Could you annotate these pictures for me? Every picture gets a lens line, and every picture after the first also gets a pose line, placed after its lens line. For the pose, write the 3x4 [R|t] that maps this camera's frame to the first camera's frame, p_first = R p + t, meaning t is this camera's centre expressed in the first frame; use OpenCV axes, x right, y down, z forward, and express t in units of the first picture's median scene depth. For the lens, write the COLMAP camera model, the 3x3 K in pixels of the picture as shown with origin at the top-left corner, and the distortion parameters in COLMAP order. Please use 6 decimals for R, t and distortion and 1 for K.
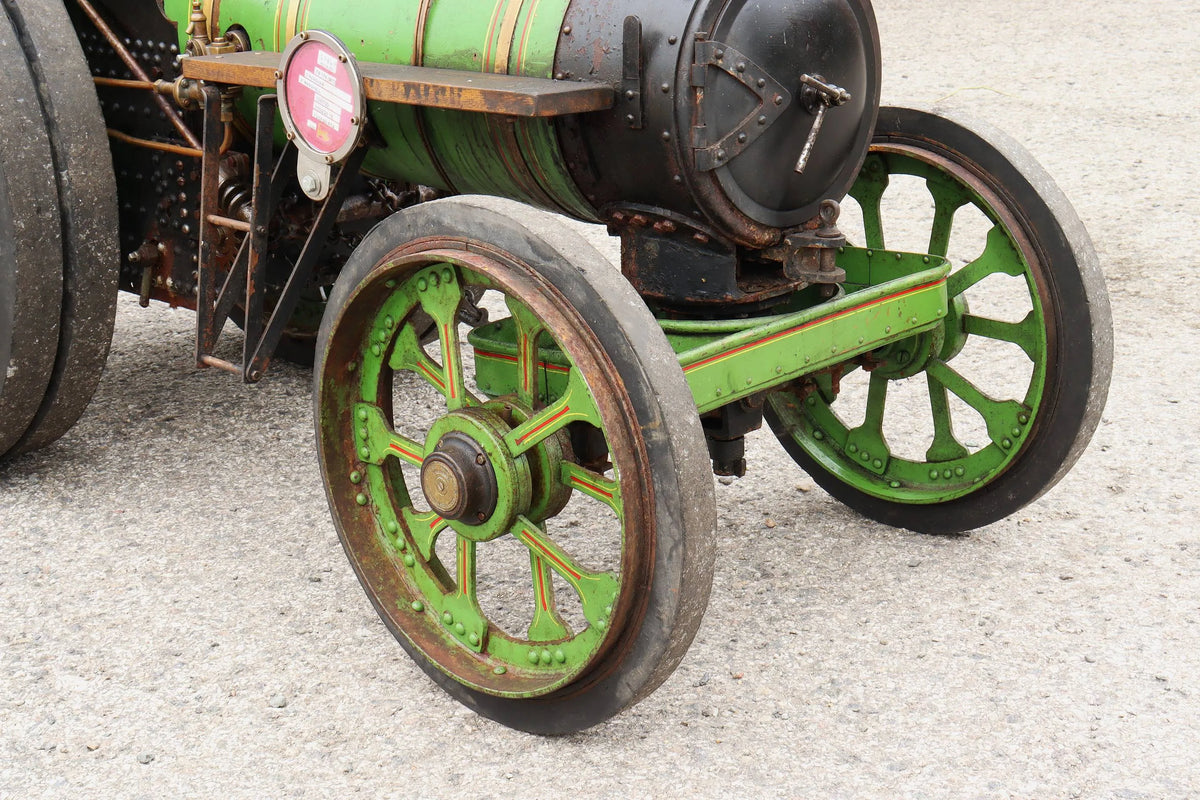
lens RADIAL K [[1797.4, 0, 596.7], [0, 1797.4, 369.1], [0, 0, 1]] dist [0.136826, 0.000000]
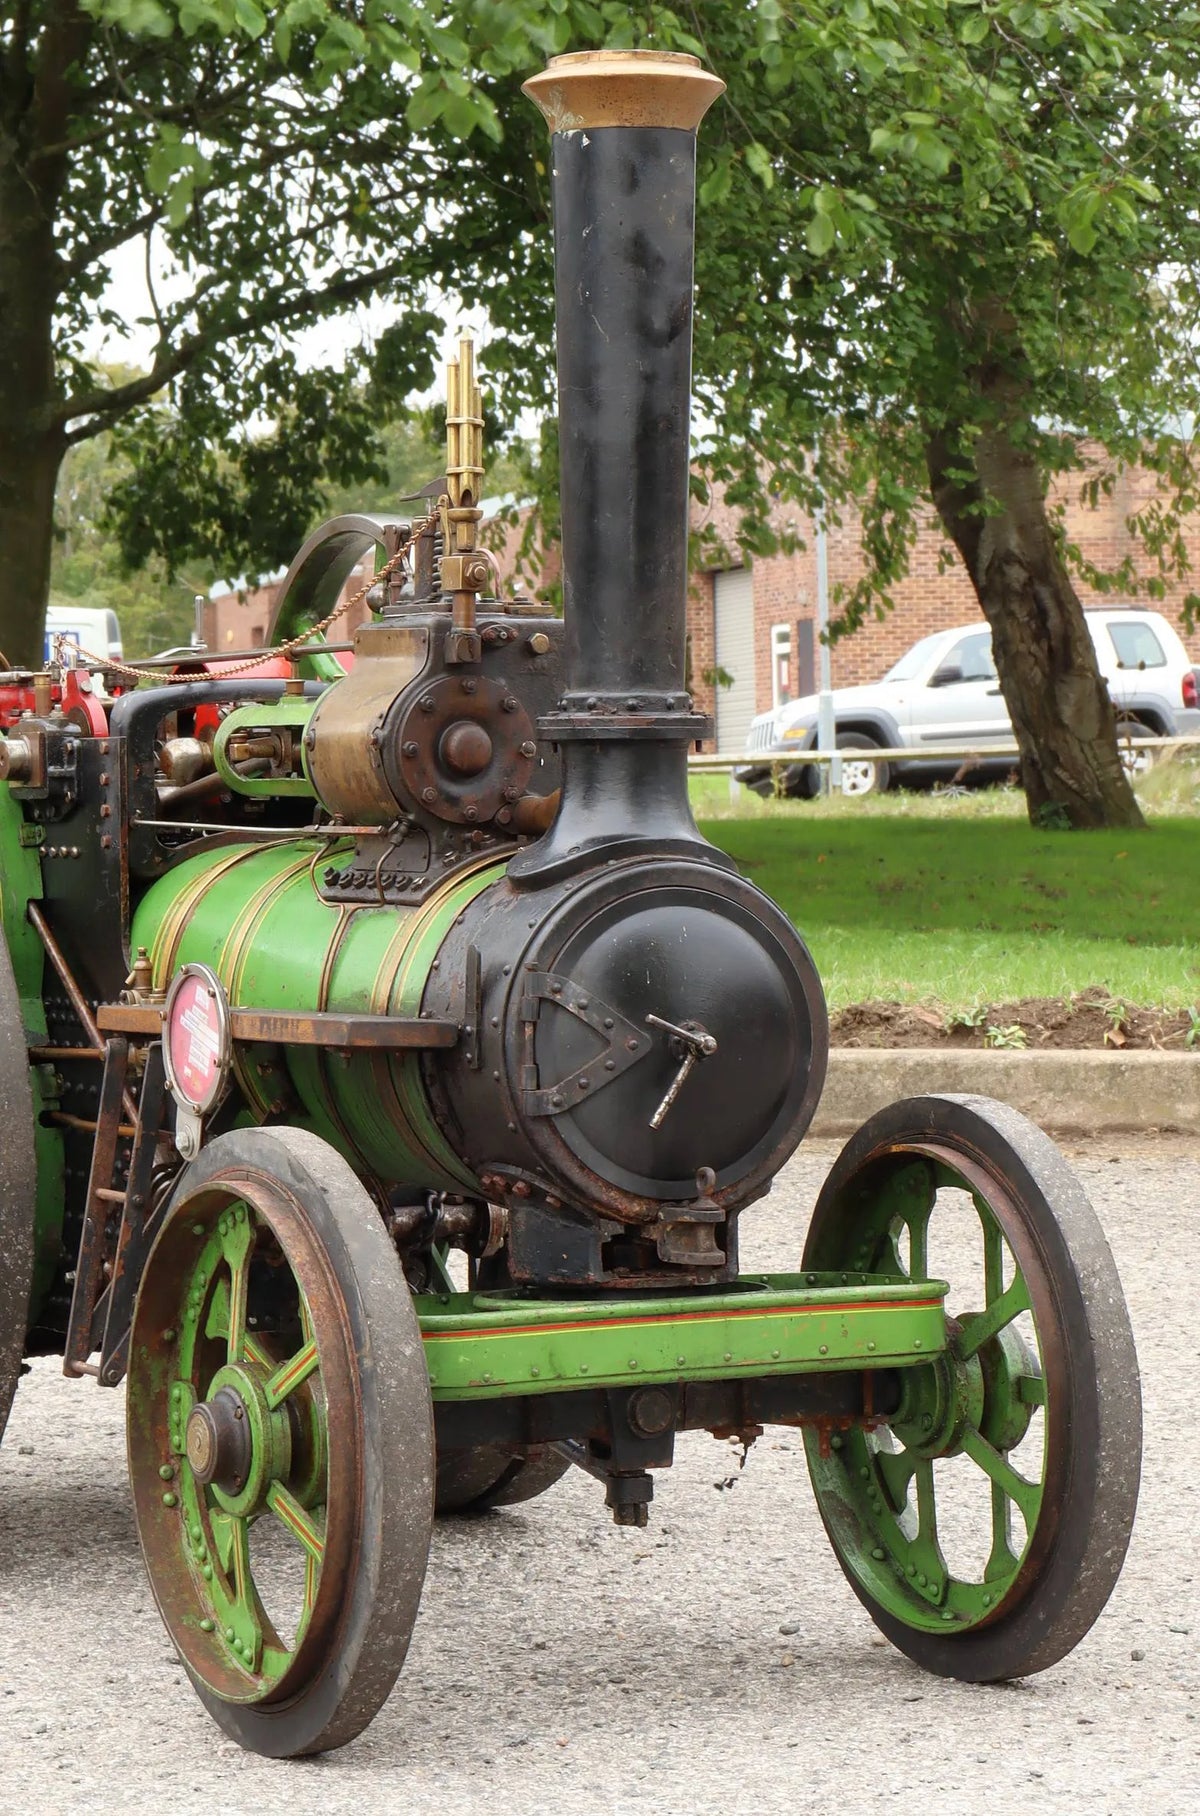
lens RADIAL K [[4888.6, 0, 611.5], [0, 4888.6, 916.7], [0, 0, 1]] dist [0.251243, 0.000000]
pose [[0.946935, 0.027691, -0.320231, 0.825307], [-0.110044, 0.964004, -0.242047, 0.356638], [0.302001, 0.264443, 0.915896, -1.160981]]
